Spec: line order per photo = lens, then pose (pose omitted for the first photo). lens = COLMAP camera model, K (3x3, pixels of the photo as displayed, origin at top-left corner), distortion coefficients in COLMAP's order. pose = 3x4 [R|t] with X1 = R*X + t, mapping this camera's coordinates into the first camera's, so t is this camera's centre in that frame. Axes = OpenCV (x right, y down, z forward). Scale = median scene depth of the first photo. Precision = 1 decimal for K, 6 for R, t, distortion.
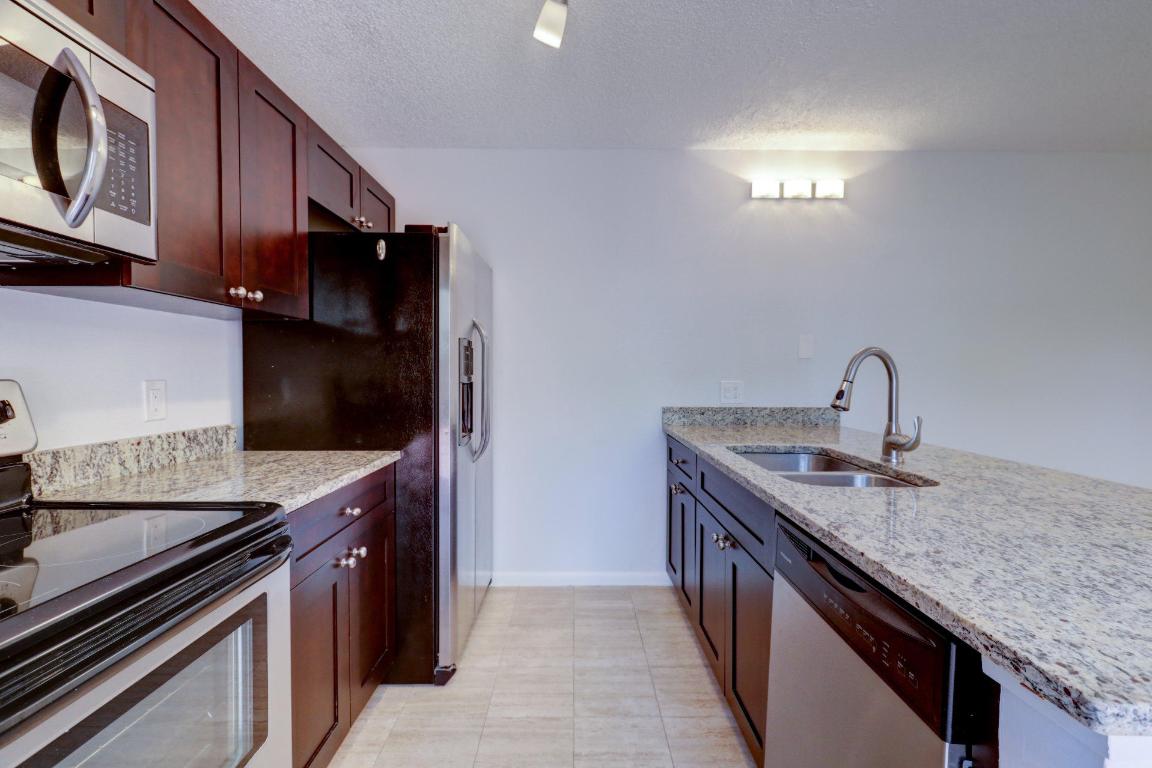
lens RADIAL K [[507.8, 0, 580.5], [0, 507.8, 384.5], [0, 0, 1]] dist [-0.004104, 0.001288]
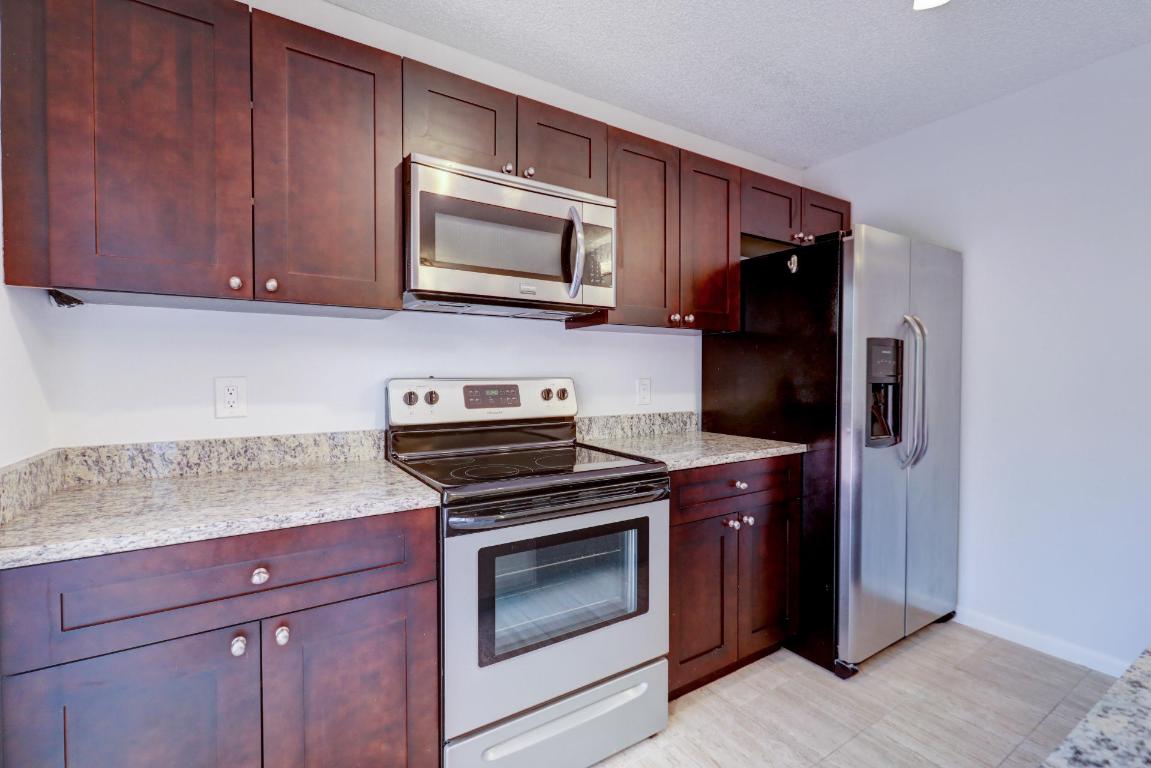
lens RADIAL K [[507.4, 0, 576.4], [0, 507.4, 384.1], [0, 0, 1]] dist [-0.004104, 0.001288]
pose [[0.527311, 0.013374, -0.849567, 0.386444], [-0.015902, 0.999856, 0.005870, 0.002210], [0.849523, 0.010414, 0.527448, -0.000155]]
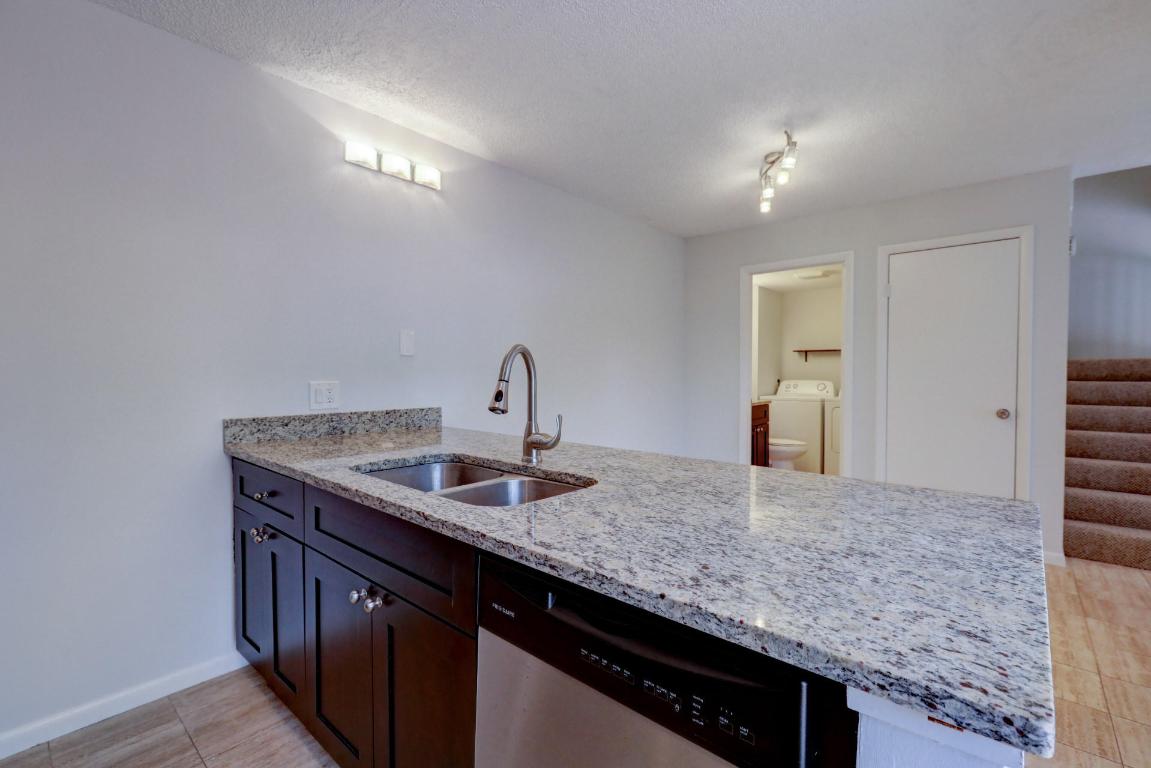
lens RADIAL K [[507.4, 0, 579.2], [0, 507.4, 386.0], [0, 0, 1]] dist [-0.004104, 0.001288]
pose [[0.662118, -0.021120, 0.749102, -0.067209], [0.016444, 0.999772, 0.013653, -0.007145], [-0.749219, 0.003279, 0.662314, 0.293303]]
